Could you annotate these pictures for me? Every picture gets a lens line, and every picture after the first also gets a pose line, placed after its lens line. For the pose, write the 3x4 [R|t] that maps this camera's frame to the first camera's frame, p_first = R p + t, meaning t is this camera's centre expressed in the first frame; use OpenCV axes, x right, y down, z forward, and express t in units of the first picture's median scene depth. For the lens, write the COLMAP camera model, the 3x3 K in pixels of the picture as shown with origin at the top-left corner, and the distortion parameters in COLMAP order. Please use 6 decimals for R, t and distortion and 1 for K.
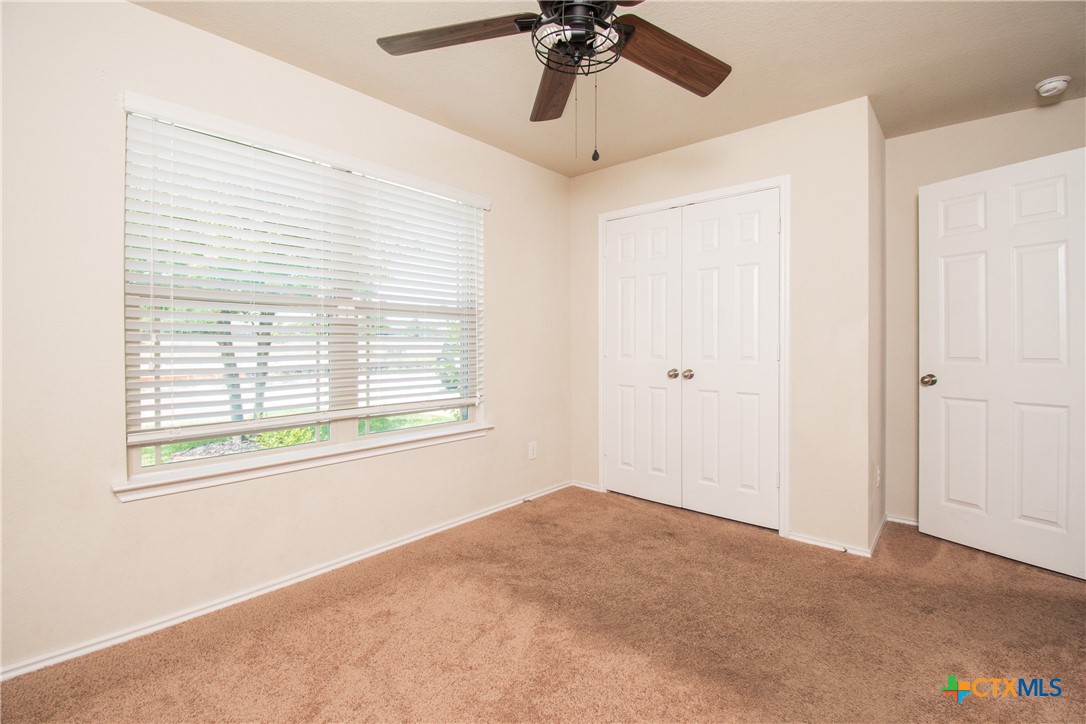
lens RADIAL K [[493.2, 0, 541.7], [0, 493.2, 353.4], [0, 0, 1]] dist [-0.000410, -0.000490]
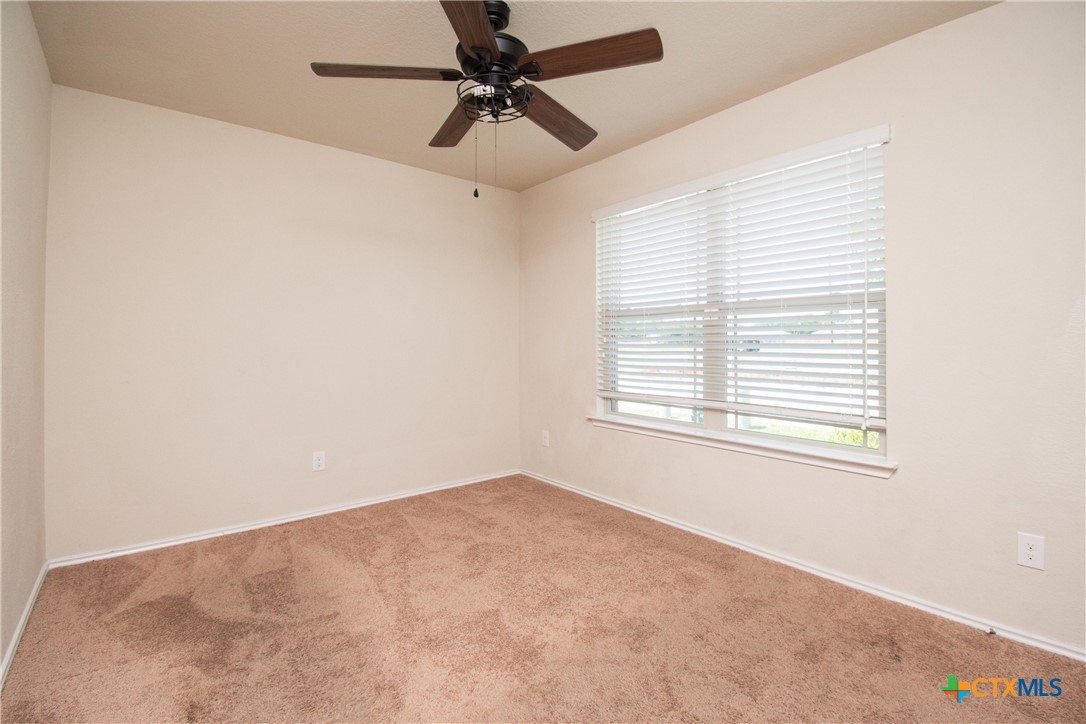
lens RADIAL K [[493.2, 0, 541.7], [0, 493.2, 353.4], [0, 0, 1]] dist [-0.000410, -0.000490]
pose [[-0.149588, 0.037761, -0.988027, 0.735951], [-0.003808, 0.999241, 0.038766, -0.033442], [0.988741, 0.009561, -0.149330, 0.767526]]
